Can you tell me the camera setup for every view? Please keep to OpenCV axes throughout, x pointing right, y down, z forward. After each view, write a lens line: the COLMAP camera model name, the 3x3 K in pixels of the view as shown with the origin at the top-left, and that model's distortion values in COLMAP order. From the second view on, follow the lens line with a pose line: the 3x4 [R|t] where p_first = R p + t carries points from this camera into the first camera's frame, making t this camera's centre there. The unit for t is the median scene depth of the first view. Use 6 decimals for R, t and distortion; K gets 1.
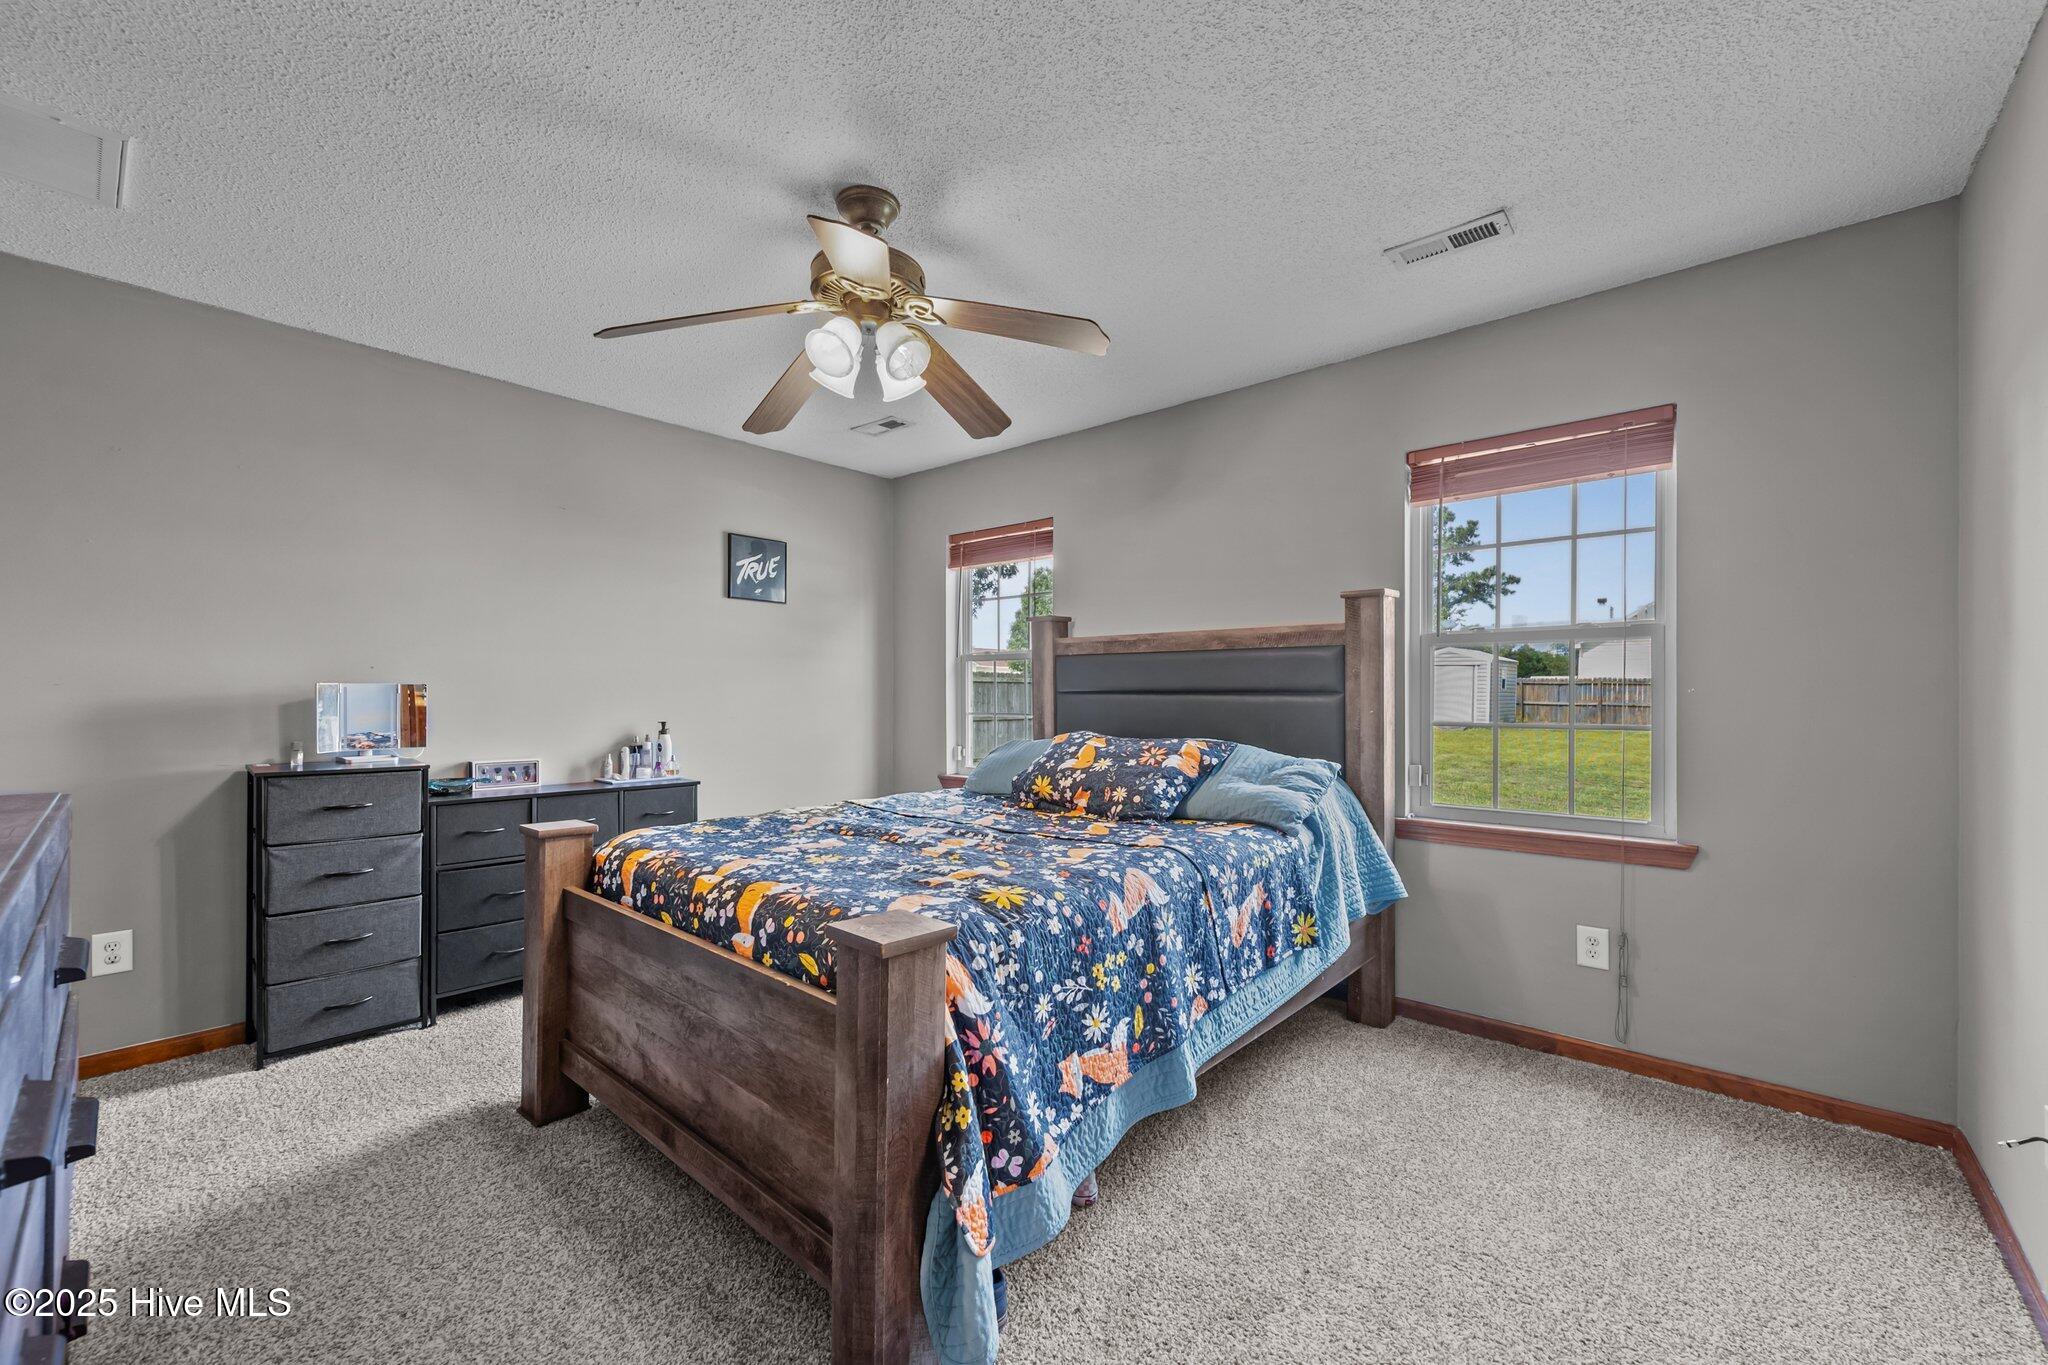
lens RADIAL K [[813.6, 0, 1024.1], [0, 813.6, 685.5], [0, 0, 1]] dist [0.000328, 0.000071]
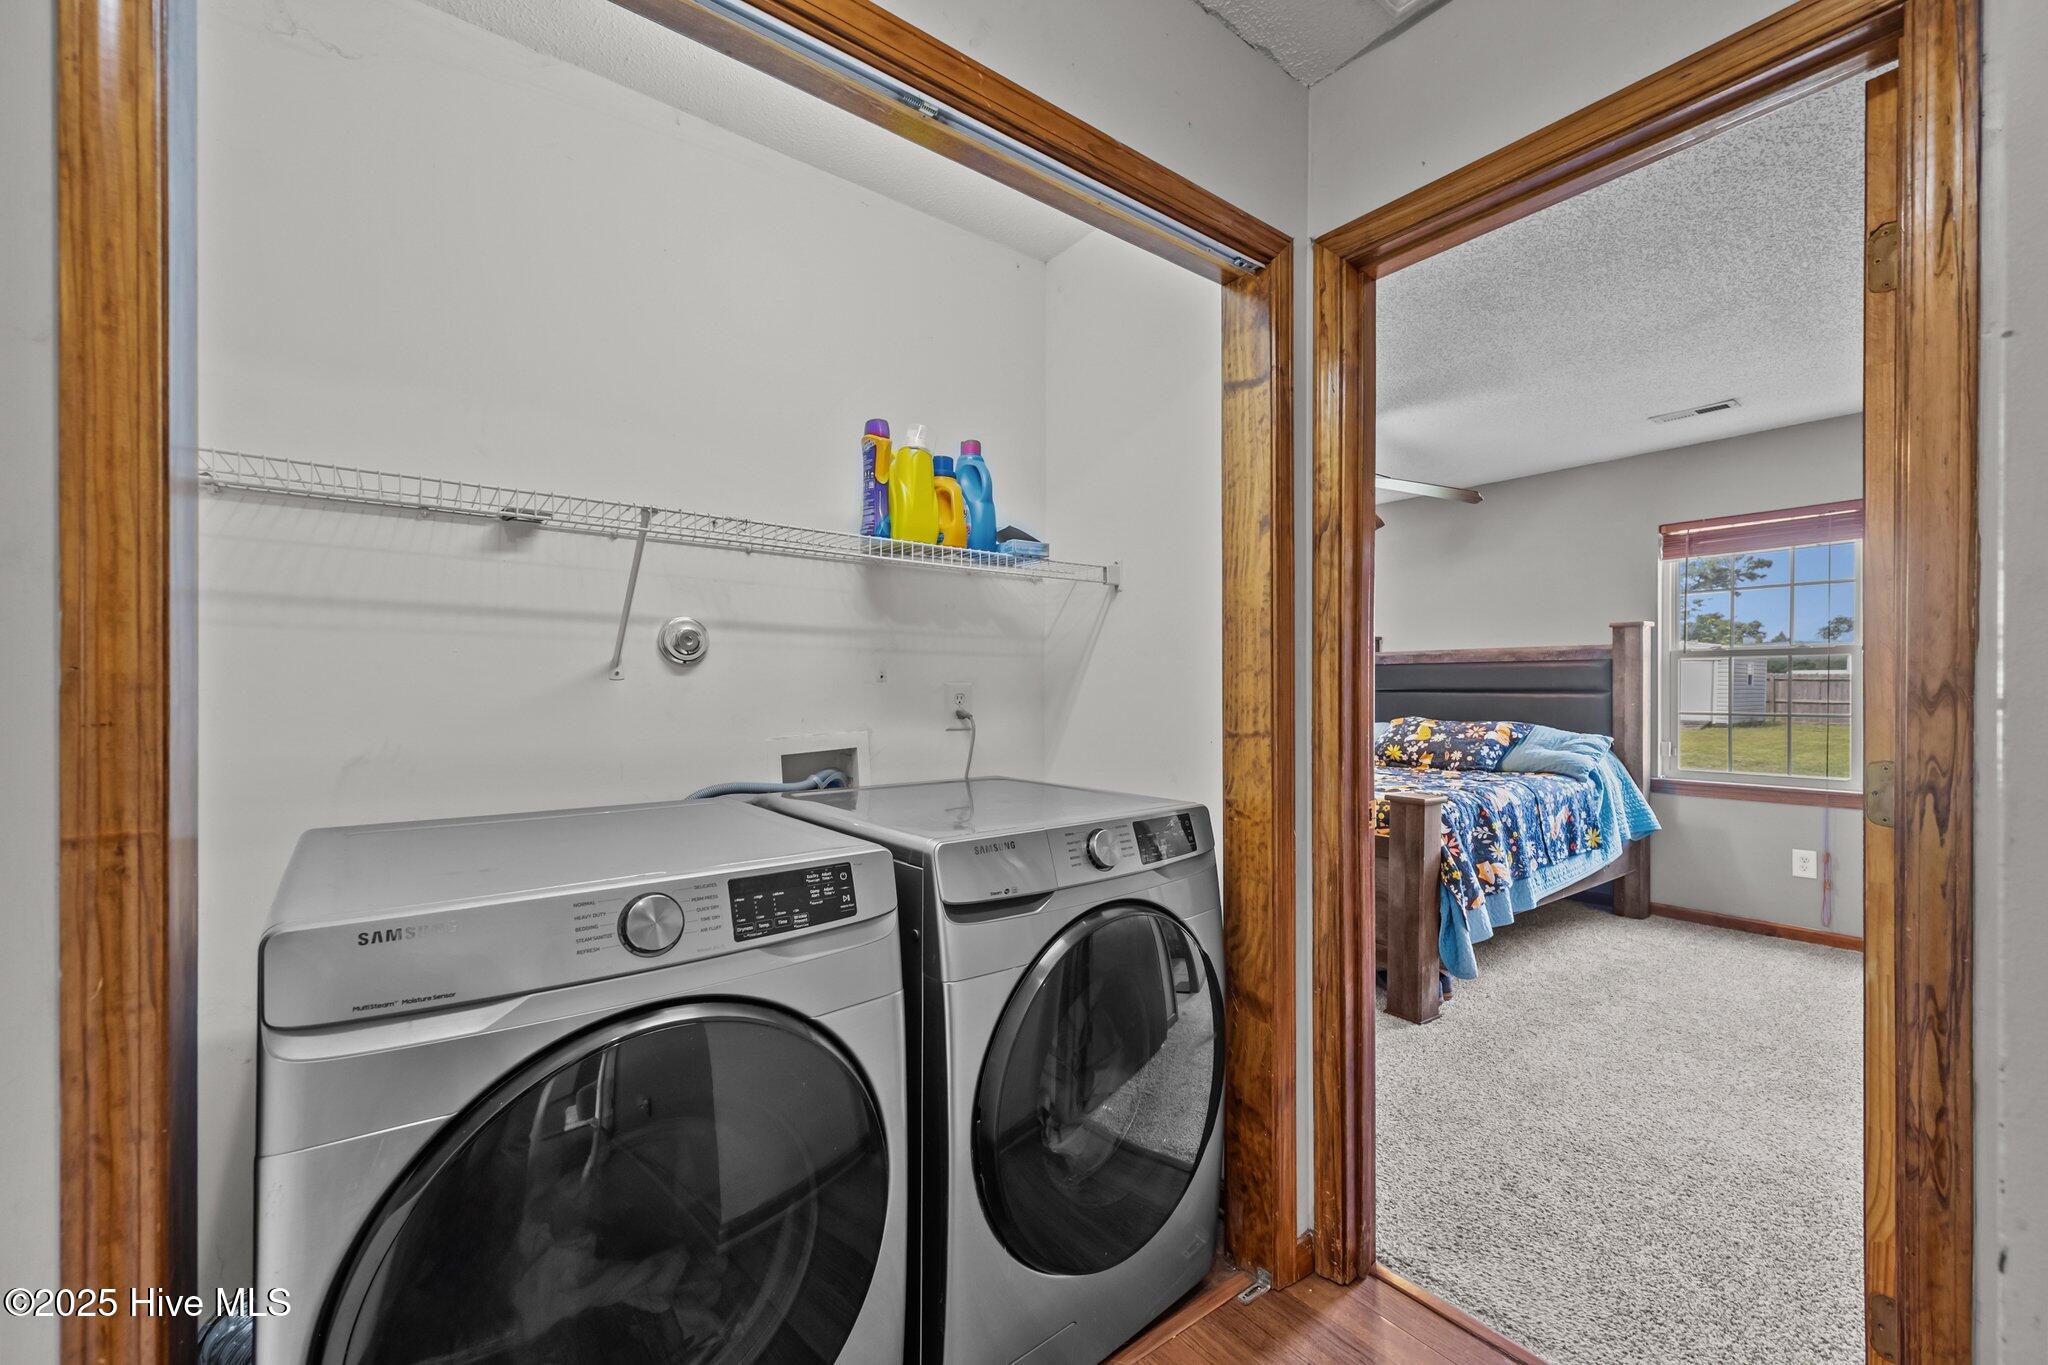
lens RADIAL K [[813.6, 0, 1024.1], [0, 813.6, 685.5], [0, 0, 1]] dist [0.000328, 0.000071]
pose [[0.980702, 0.000704, -0.195505, -0.382880], [-0.000060, 0.999995, 0.003298, -0.007377], [0.195507, -0.003223, 0.980697, -0.690016]]
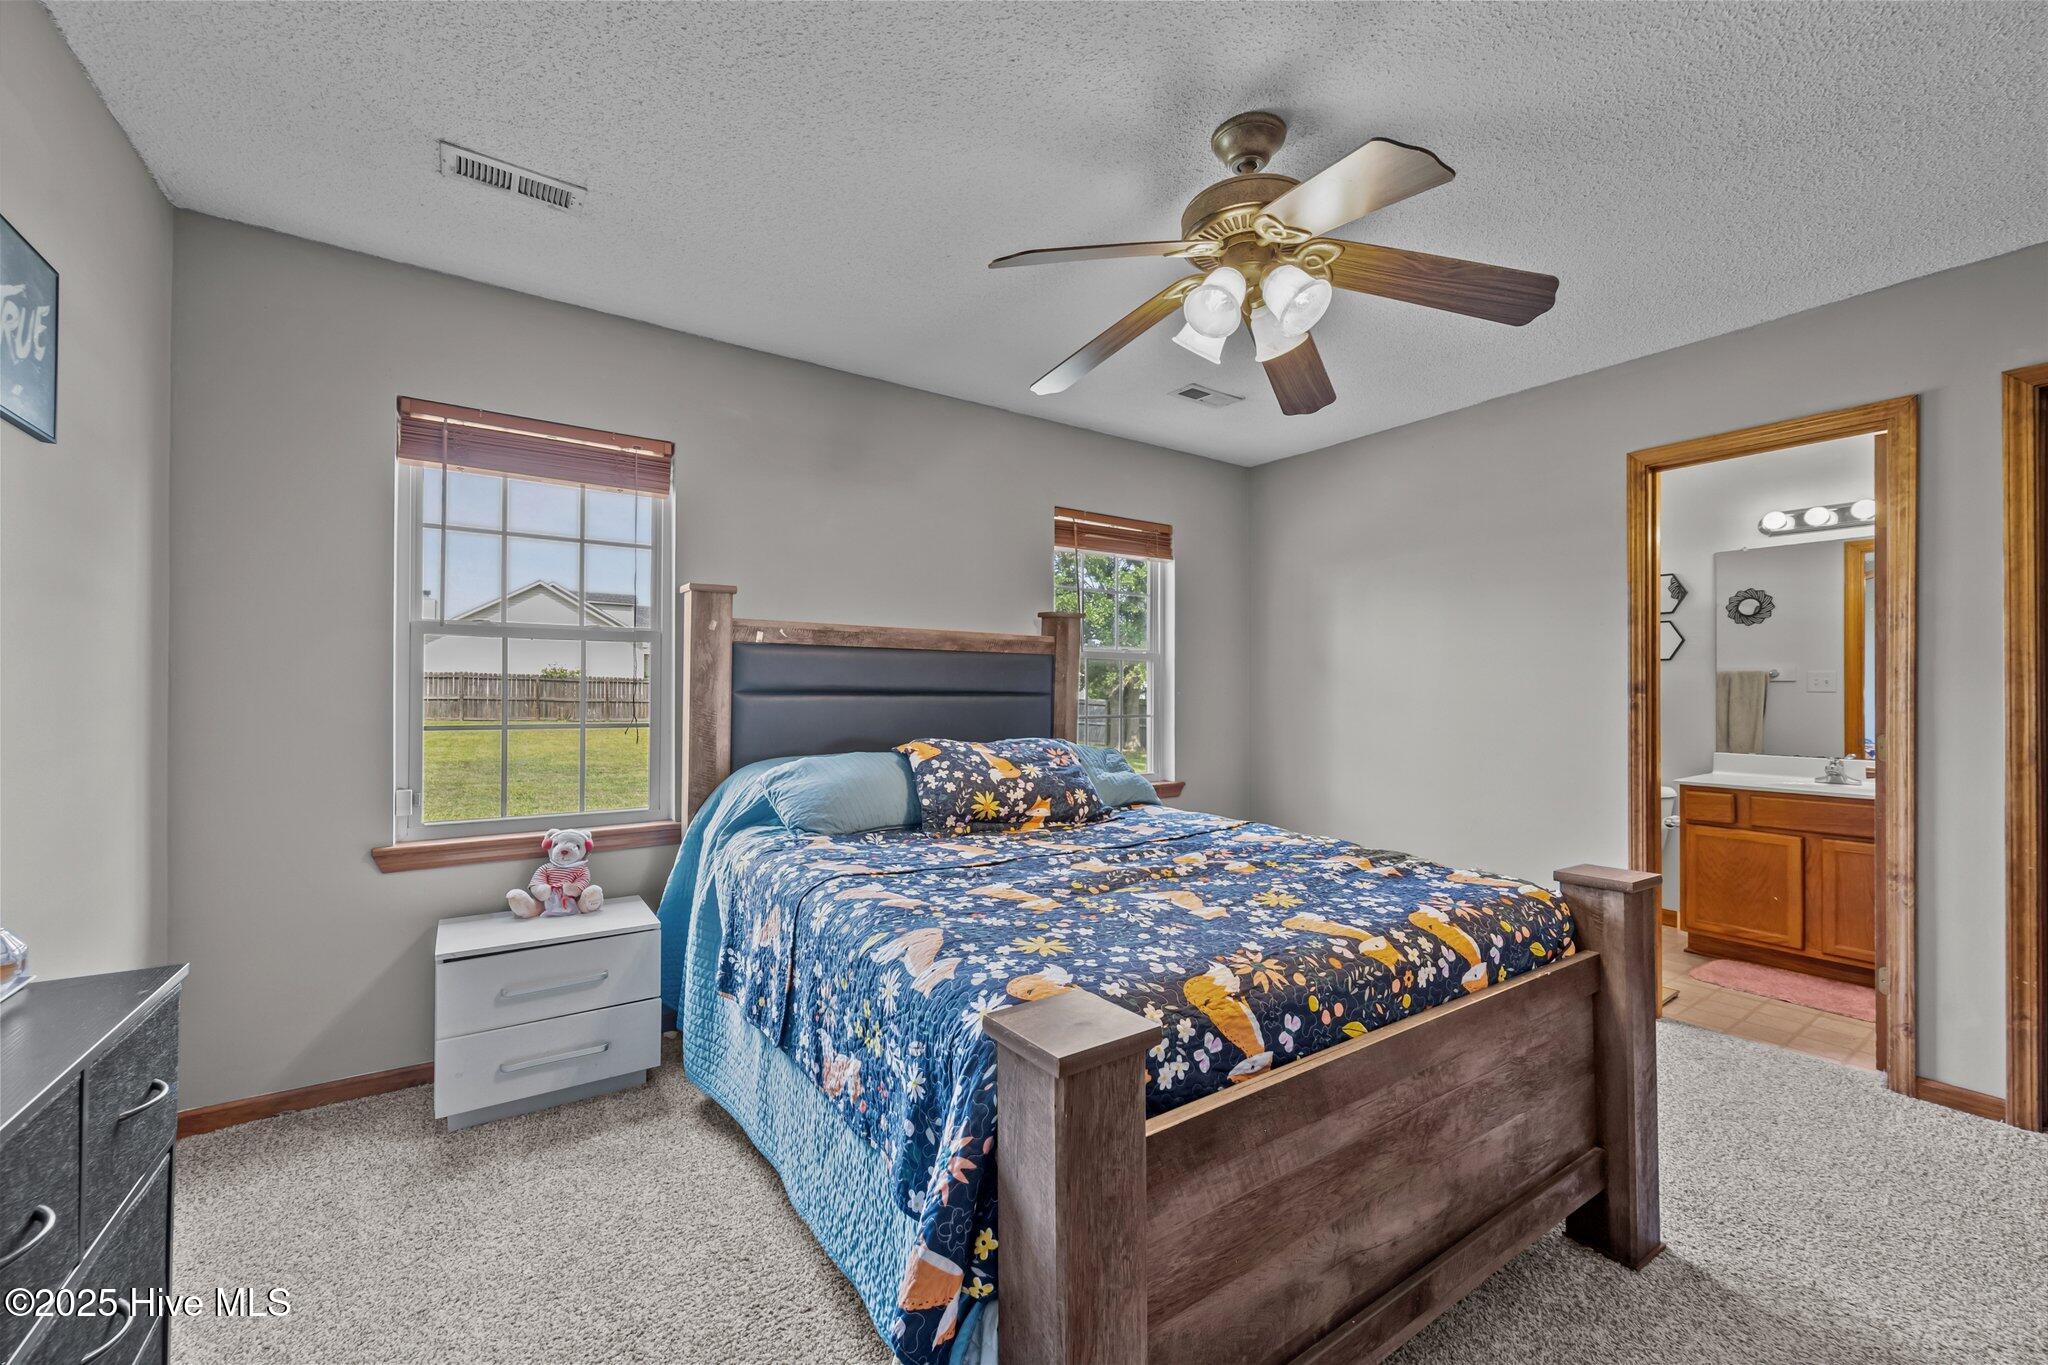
lens RADIAL K [[813.6, 0, 1024.1], [0, 813.6, 685.5], [0, 0, 1]] dist [0.000328, 0.000071]
pose [[0.245004, 0.008865, 0.969482, -0.841376], [-0.017162, 0.999841, -0.004805, 0.002670], [-0.969370, -0.015461, 0.245117, 0.790556]]
